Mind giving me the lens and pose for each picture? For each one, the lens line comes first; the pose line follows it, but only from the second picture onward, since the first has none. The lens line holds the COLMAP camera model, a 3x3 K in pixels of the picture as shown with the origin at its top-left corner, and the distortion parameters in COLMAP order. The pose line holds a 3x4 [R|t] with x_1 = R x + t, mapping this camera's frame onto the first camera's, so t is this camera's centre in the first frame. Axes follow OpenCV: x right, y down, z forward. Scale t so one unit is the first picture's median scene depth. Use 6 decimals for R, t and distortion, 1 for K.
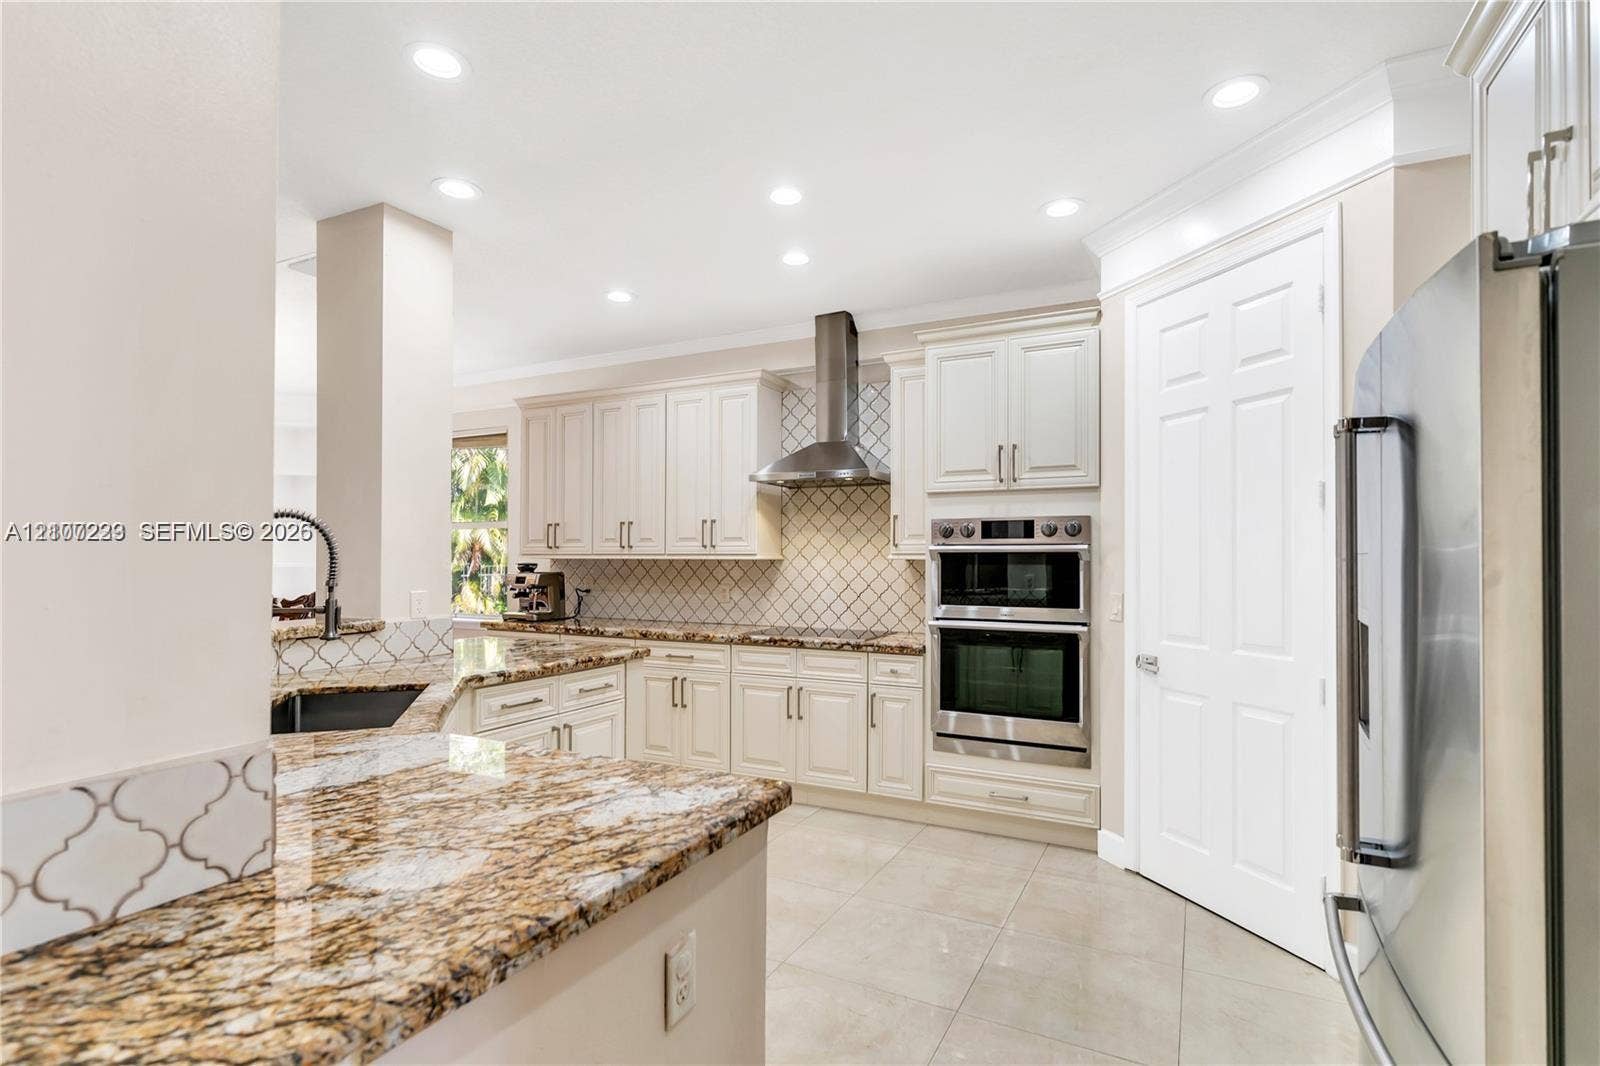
lens RADIAL K [[768.7, 0, 808.3], [0, 768.7, 546.0], [0, 0, 1]] dist [0.002343, 0.000522]
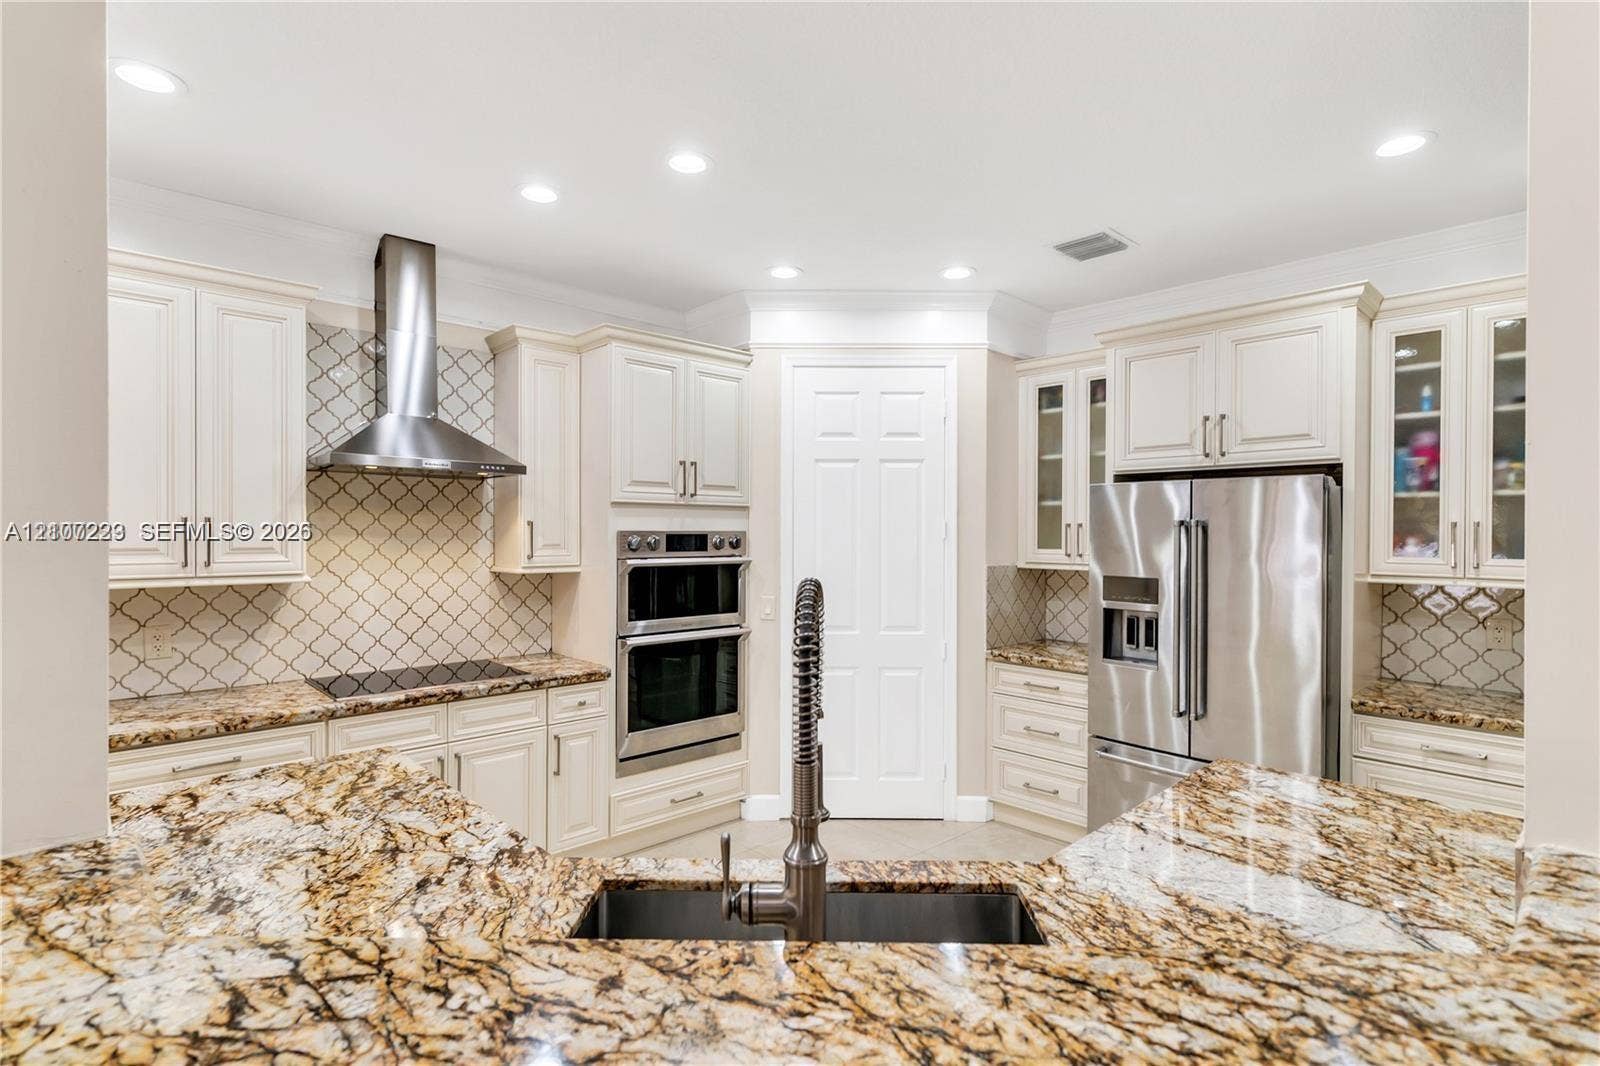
lens RADIAL K [[768.7, 0, 810.2], [0, 768.7, 533.1], [0, 0, 1]] dist [0.002343, 0.000522]
pose [[0.348581, -0.002874, 0.937274, -0.635404], [-0.020029, 0.999744, 0.010514, -0.047086], [-0.937065, -0.022437, 0.348434, 0.463638]]
